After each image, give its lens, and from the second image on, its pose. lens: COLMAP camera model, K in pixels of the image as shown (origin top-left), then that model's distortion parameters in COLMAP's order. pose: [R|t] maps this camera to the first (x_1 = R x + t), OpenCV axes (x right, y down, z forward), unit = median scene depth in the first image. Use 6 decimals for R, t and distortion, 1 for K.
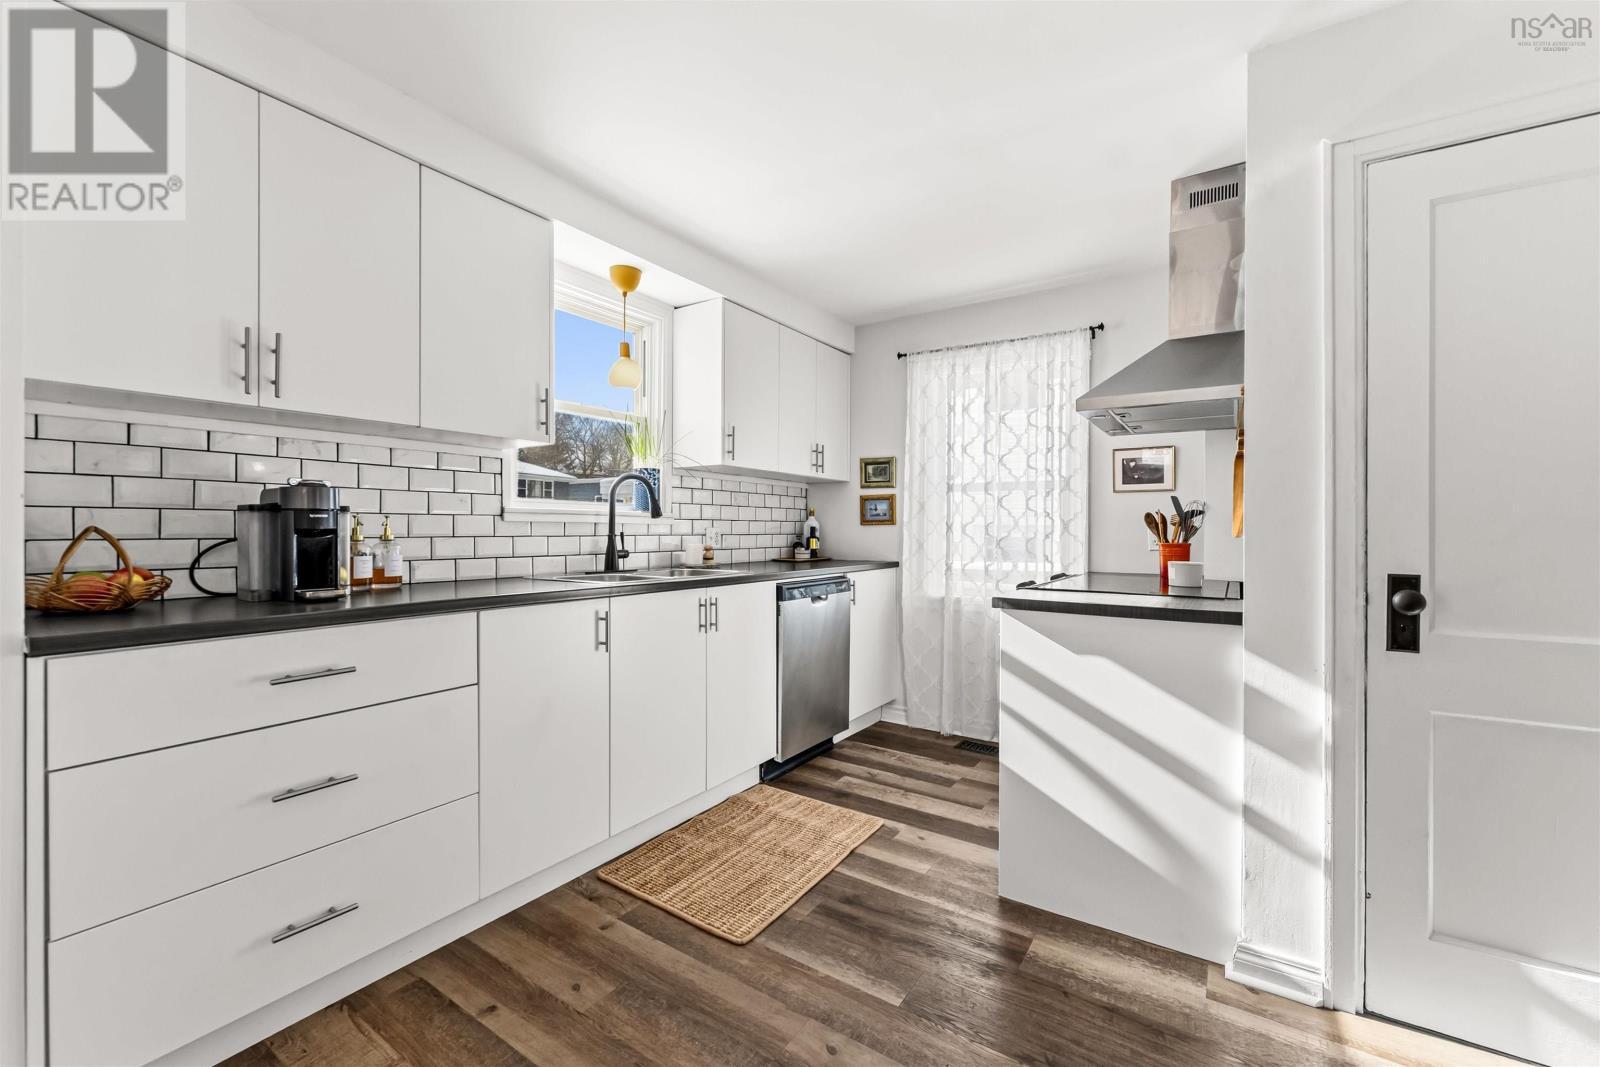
lens RADIAL K [[653.8, 0, 800.0], [0, 653.8, 533.5], [0, 0, 1]] dist [0.000494, 0.000041]
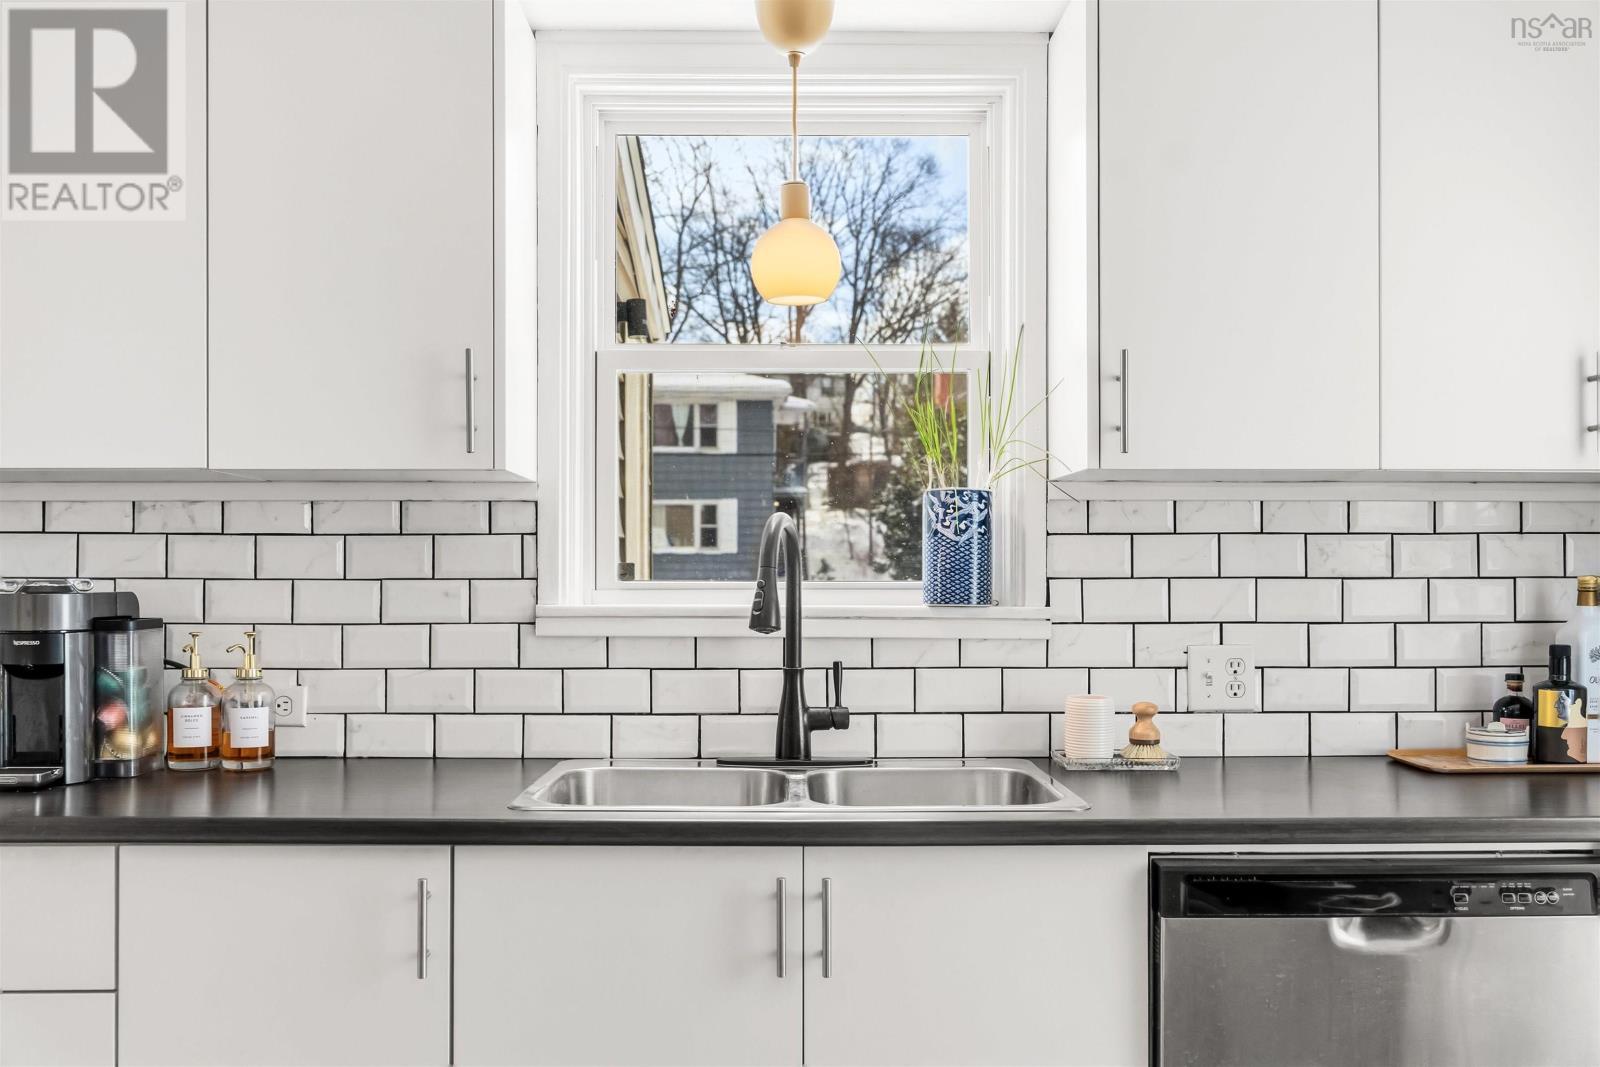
lens RADIAL K [[1255.8, 0, 800.0], [0, 1255.8, 533.5], [0, 0, 1]] dist [0.008450, 0.003617]
pose [[0.565559, -0.076662, -0.821137, 0.357313], [-0.003733, 0.995422, -0.095505, -0.006075], [0.824699, 0.057079, 0.562684, 0.618518]]
